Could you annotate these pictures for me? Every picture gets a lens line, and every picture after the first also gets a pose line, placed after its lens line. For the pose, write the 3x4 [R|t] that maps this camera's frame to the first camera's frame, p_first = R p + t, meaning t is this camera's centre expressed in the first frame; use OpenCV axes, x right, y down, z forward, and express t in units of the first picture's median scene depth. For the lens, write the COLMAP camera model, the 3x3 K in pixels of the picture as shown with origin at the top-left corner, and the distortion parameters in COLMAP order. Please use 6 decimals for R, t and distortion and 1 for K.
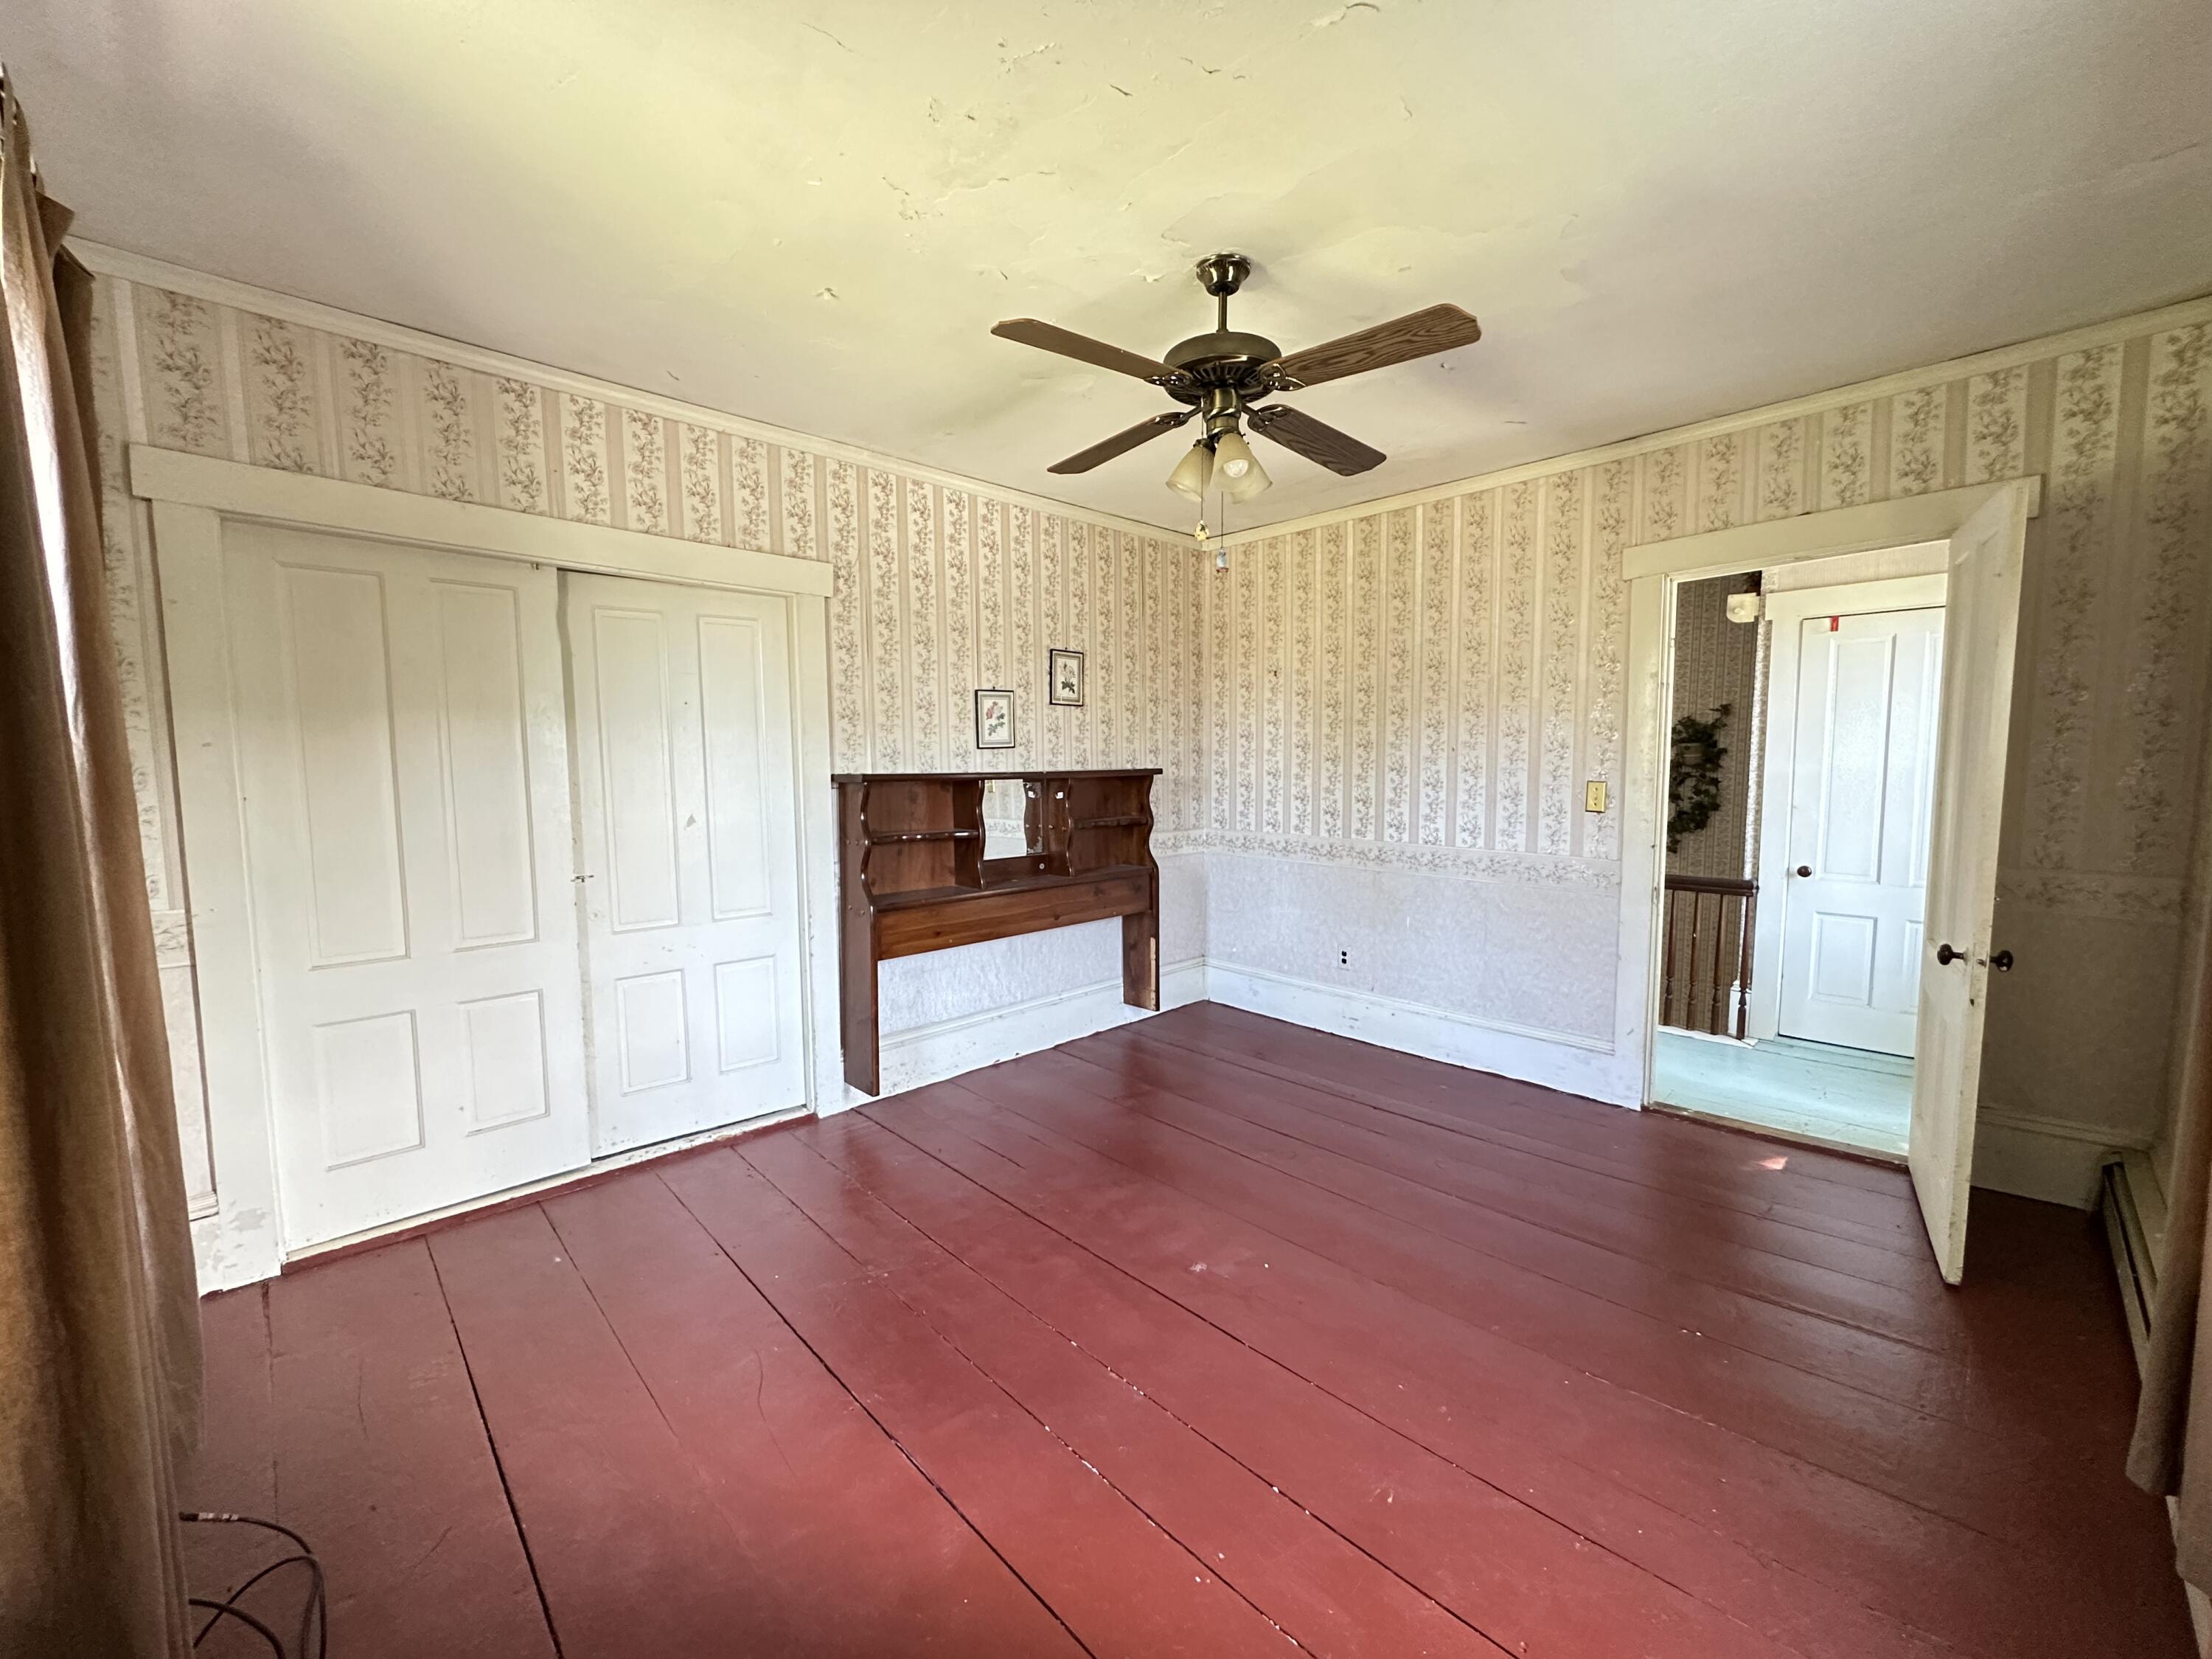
lens RADIAL K [[875.8, 0, 1098.0], [0, 875.8, 834.7], [0, 0, 1]] dist [-0.006556, 0.001308]
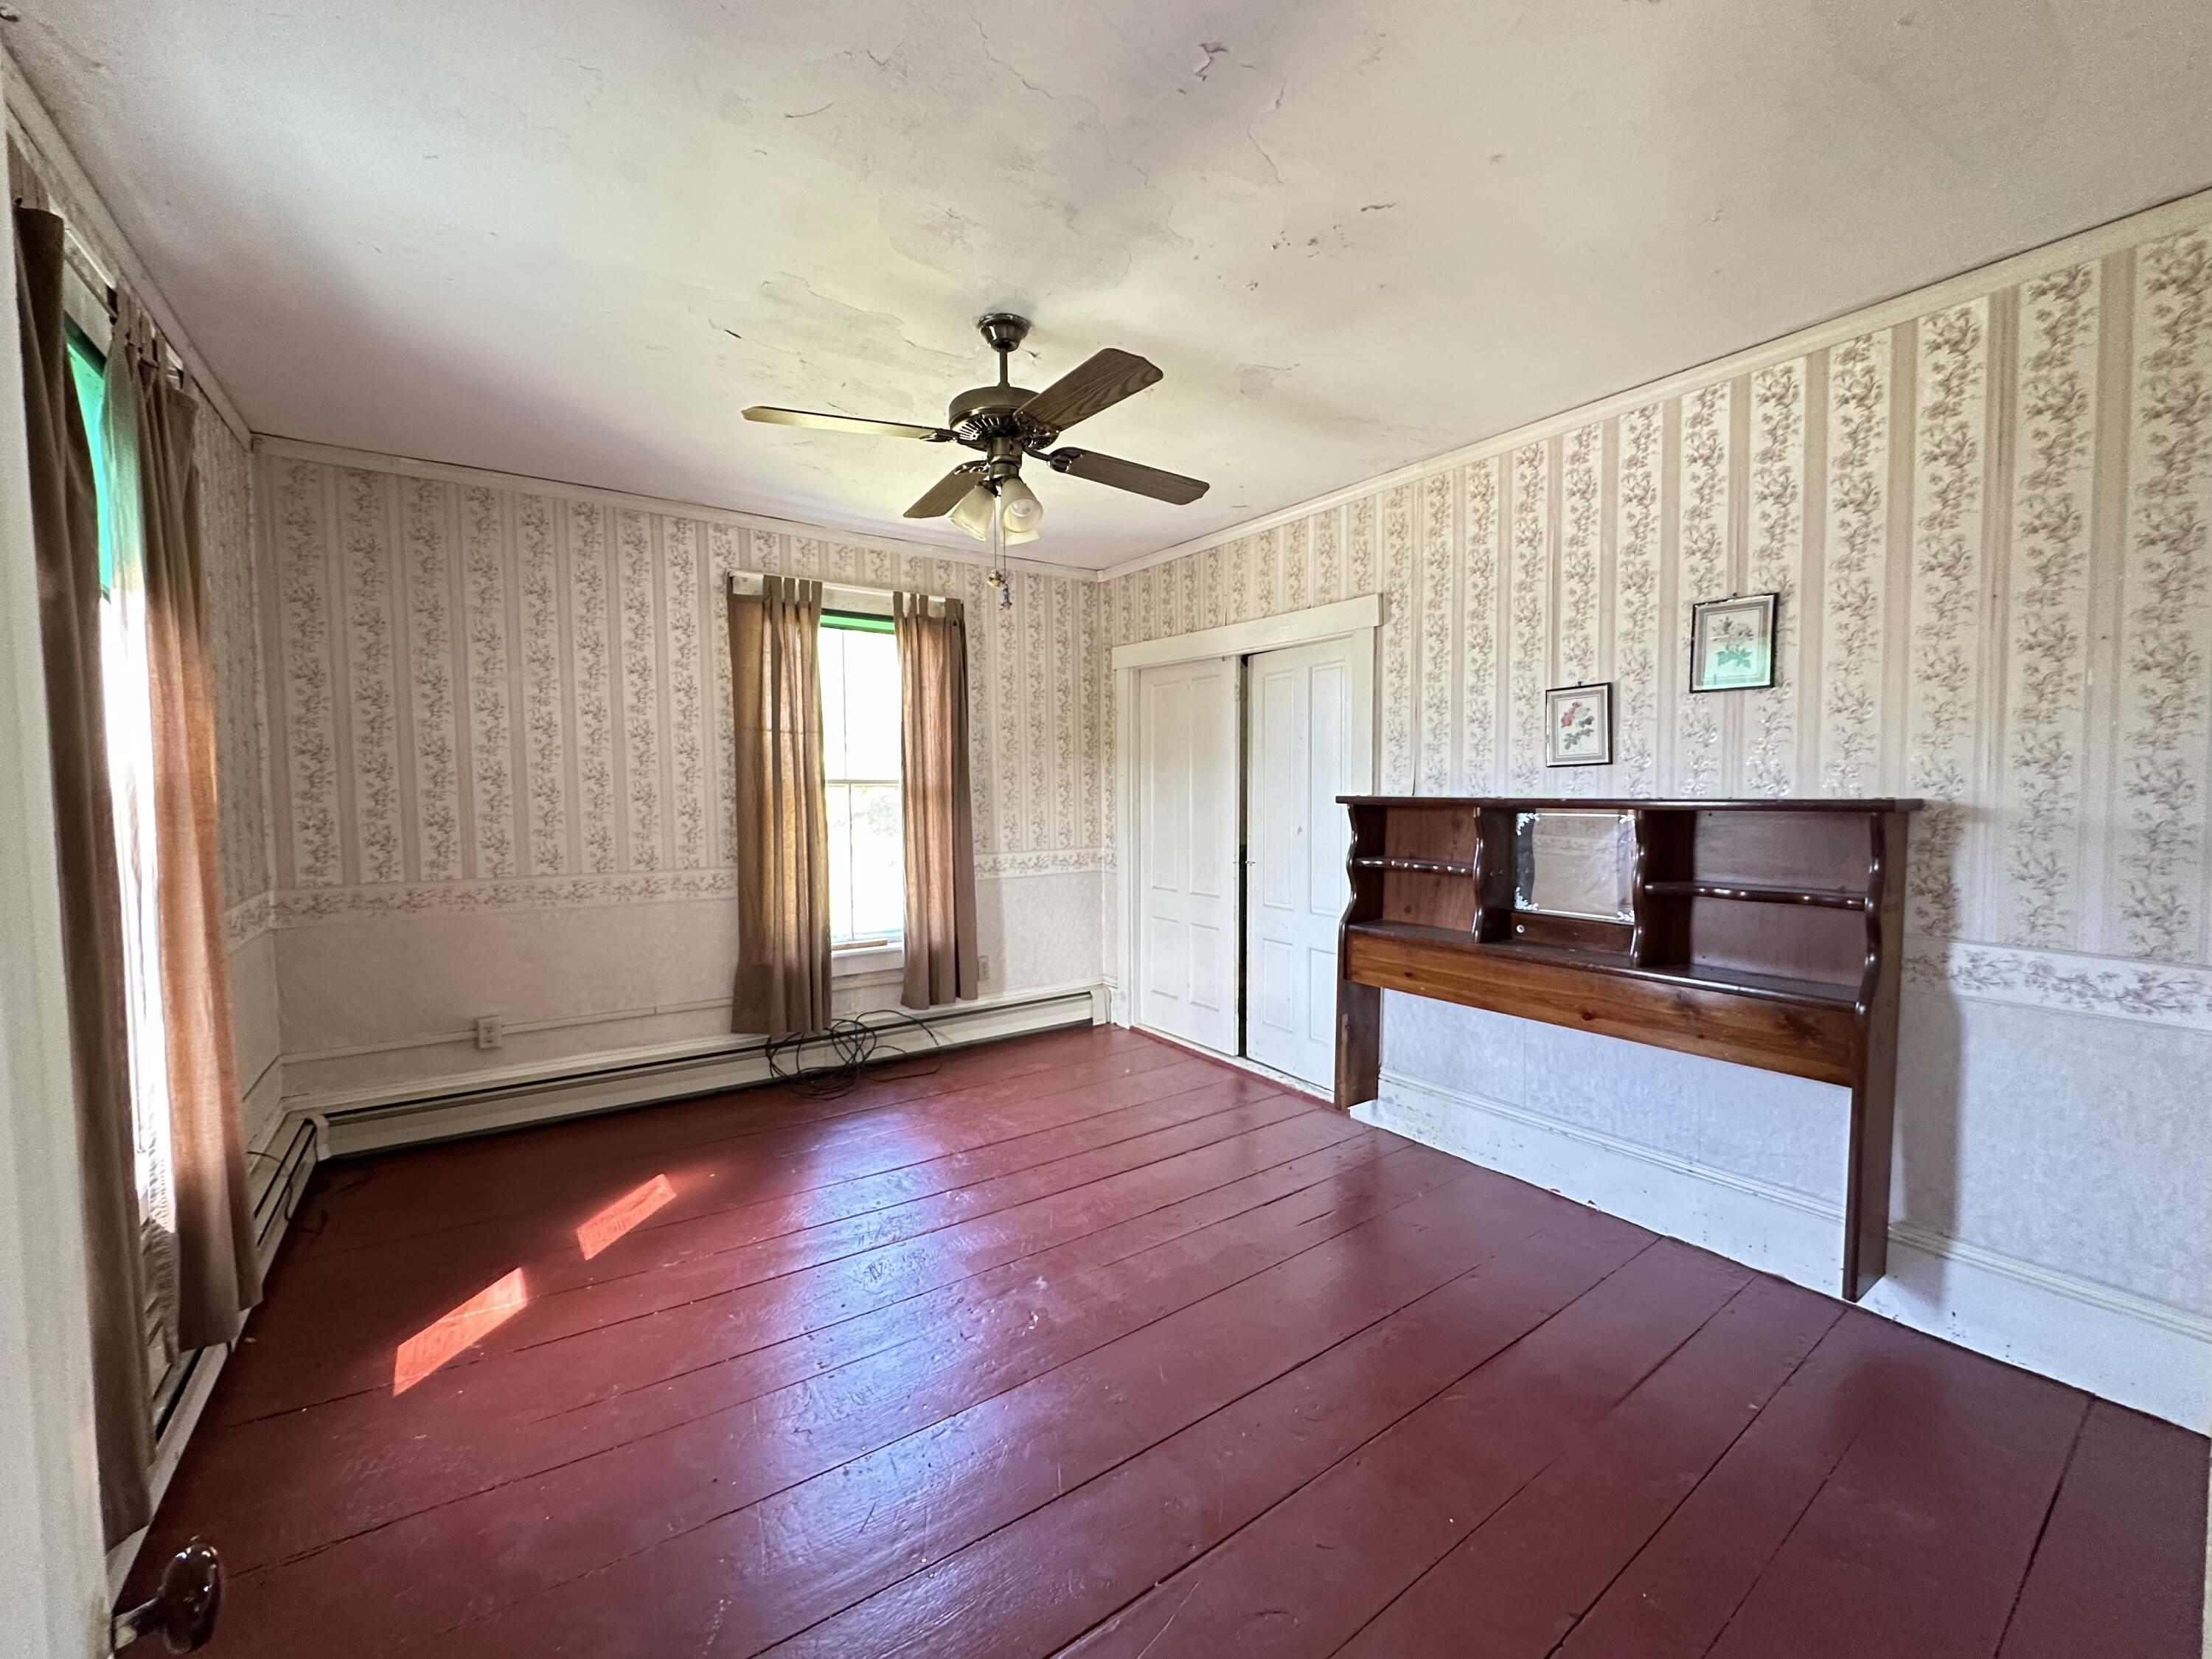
lens RADIAL K [[875.8, 0, 1100.9], [0, 875.8, 830.8], [0, 0, 1]] dist [-0.006556, 0.001308]
pose [[-0.152380, 0.056627, -0.986698, 0.667913], [-0.079722, 0.994400, 0.069380, -0.063976], [0.985101, 0.089234, -0.147013, 0.724614]]
